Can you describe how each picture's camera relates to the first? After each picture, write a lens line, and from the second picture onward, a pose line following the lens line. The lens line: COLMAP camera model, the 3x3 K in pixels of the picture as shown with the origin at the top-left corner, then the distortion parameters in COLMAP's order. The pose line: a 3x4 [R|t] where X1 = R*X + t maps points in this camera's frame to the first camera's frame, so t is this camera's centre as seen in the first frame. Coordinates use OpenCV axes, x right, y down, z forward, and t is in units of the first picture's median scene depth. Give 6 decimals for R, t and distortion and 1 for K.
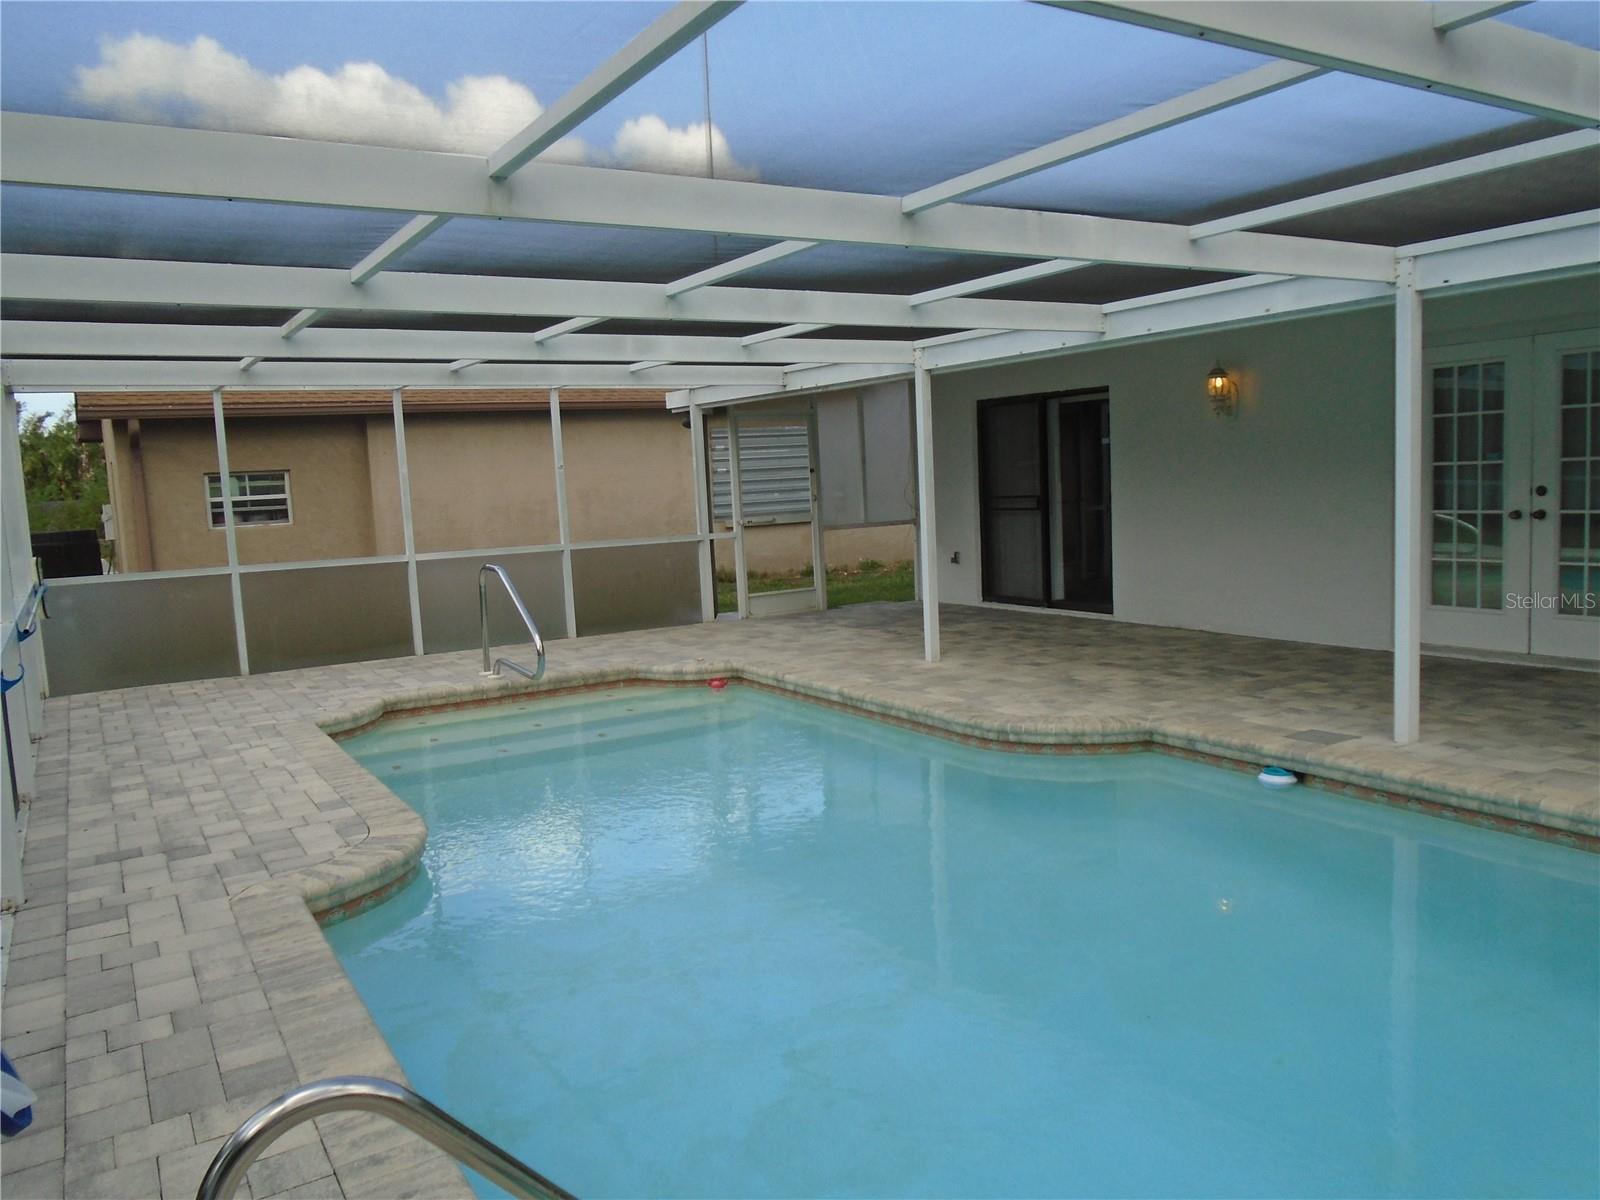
lens RADIAL K [[1201.6, 0, 801.9], [0, 1201.6, 599.0], [0, 0, 1]] dist [-0.025547, 0.008645]
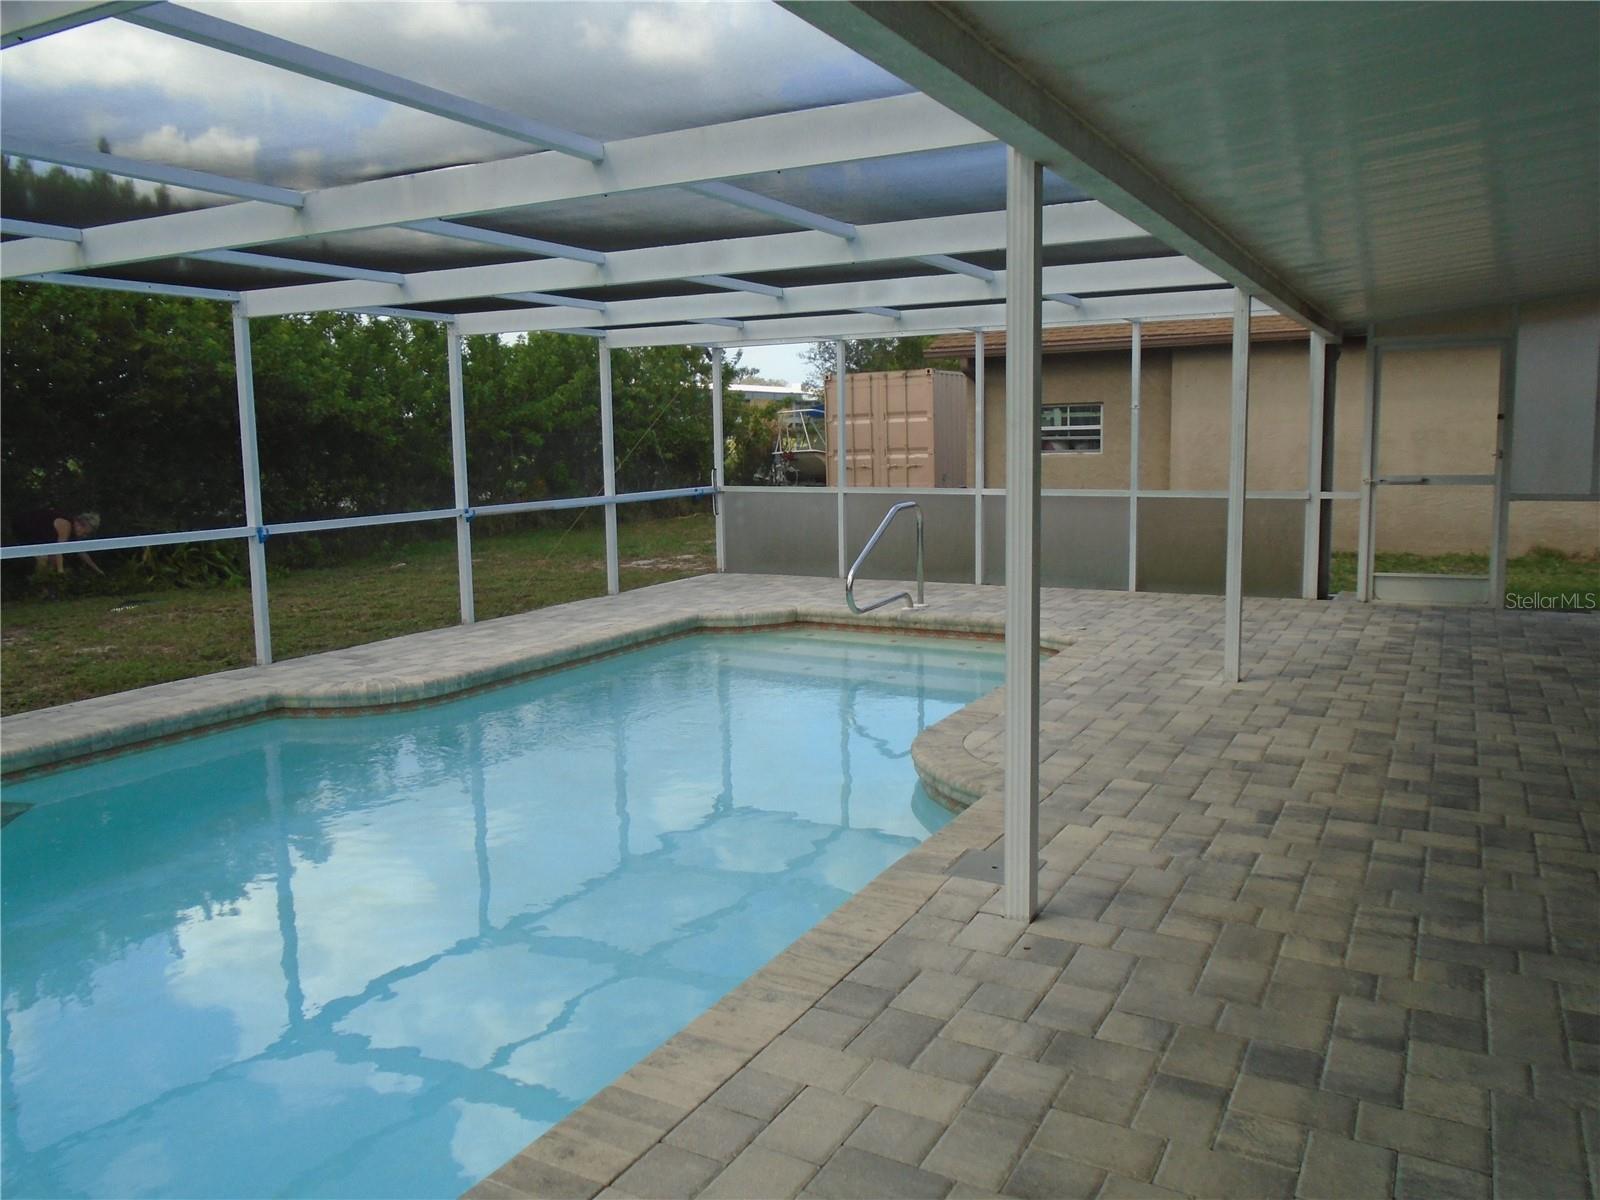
lens RADIAL K [[1201.6, 0, 802.6], [0, 1201.6, 600.9], [0, 0, 1]] dist [-0.025547, 0.008645]
pose [[0.498568, 0.152894, -0.853260, 0.472322], [-0.094304, 0.988047, 0.121944, -0.049182], [0.861706, 0.019668, 0.507027, 0.300377]]
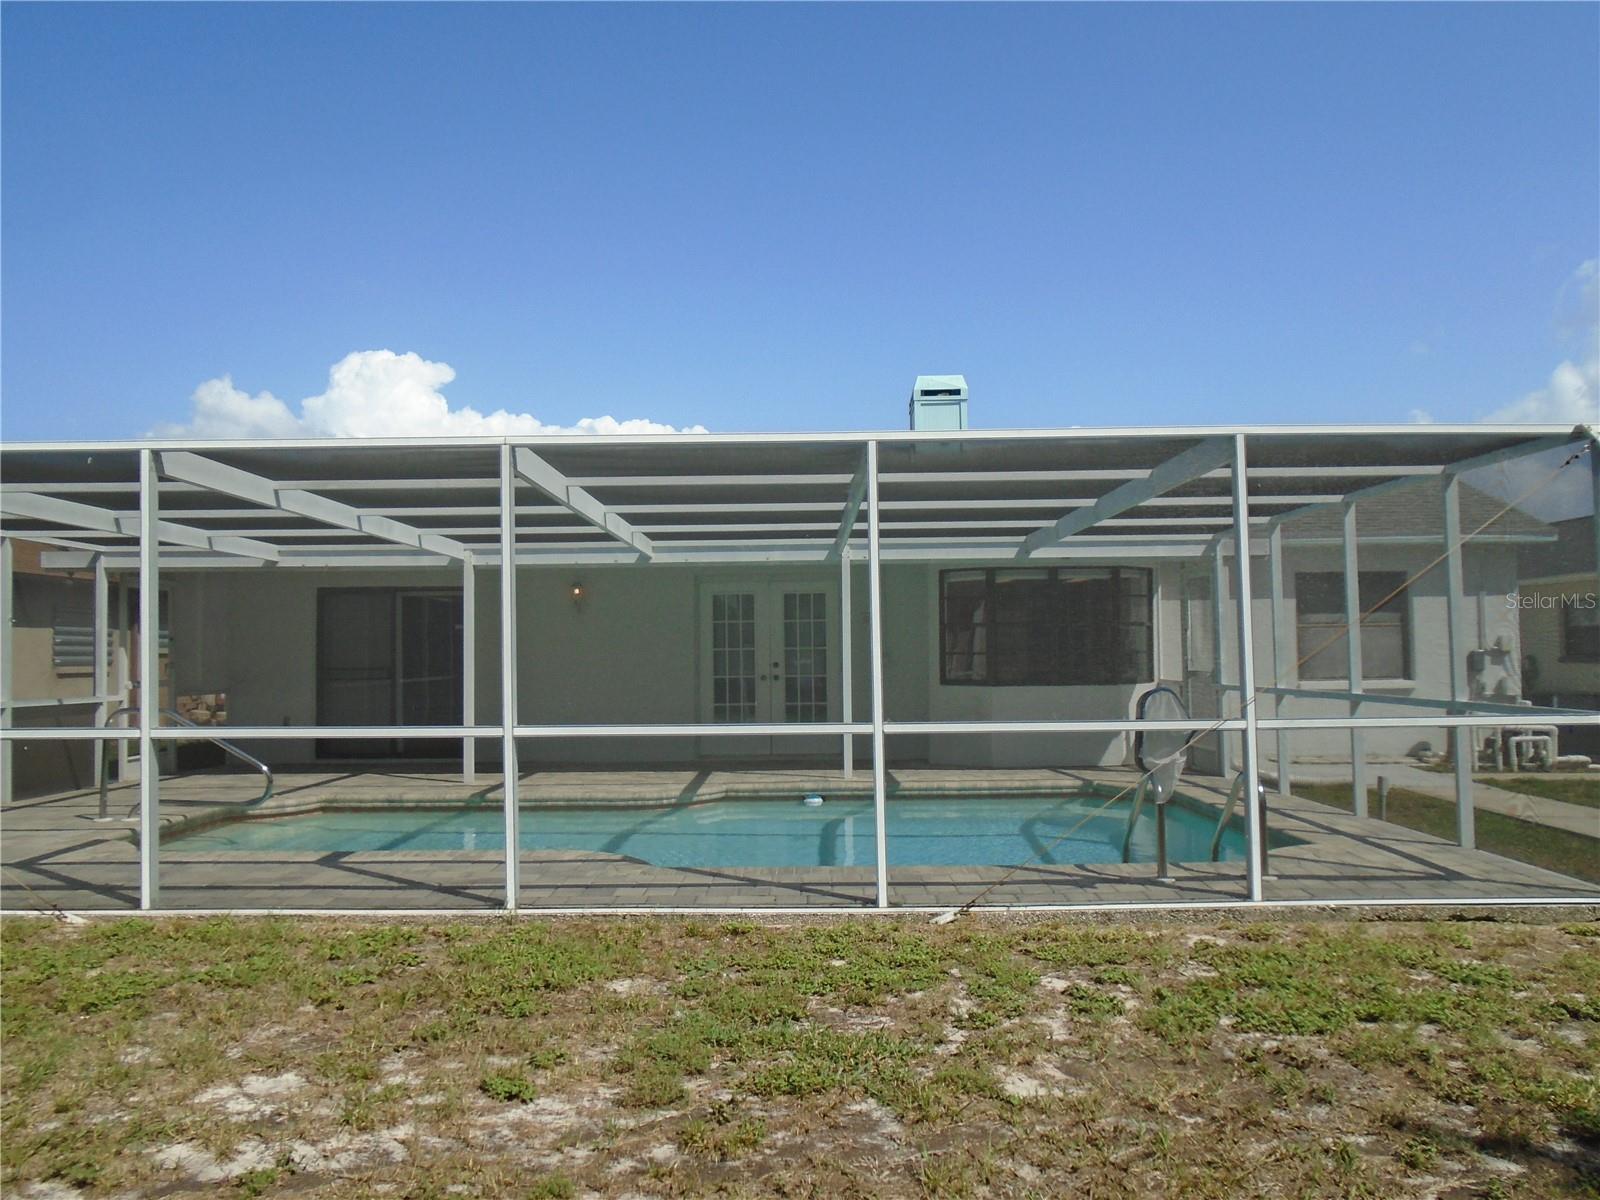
lens RADIAL K [[1201.6, 0, 799.2], [0, 1201.6, 600.2], [0, 0, 1]] dist [-0.025547, 0.008645]
pose [[0.536599, 0.080485, 0.839990, -0.633781], [0.072908, 0.987297, -0.141174, 0.051733], [-0.840682, 0.136995, 0.523915, -0.014893]]
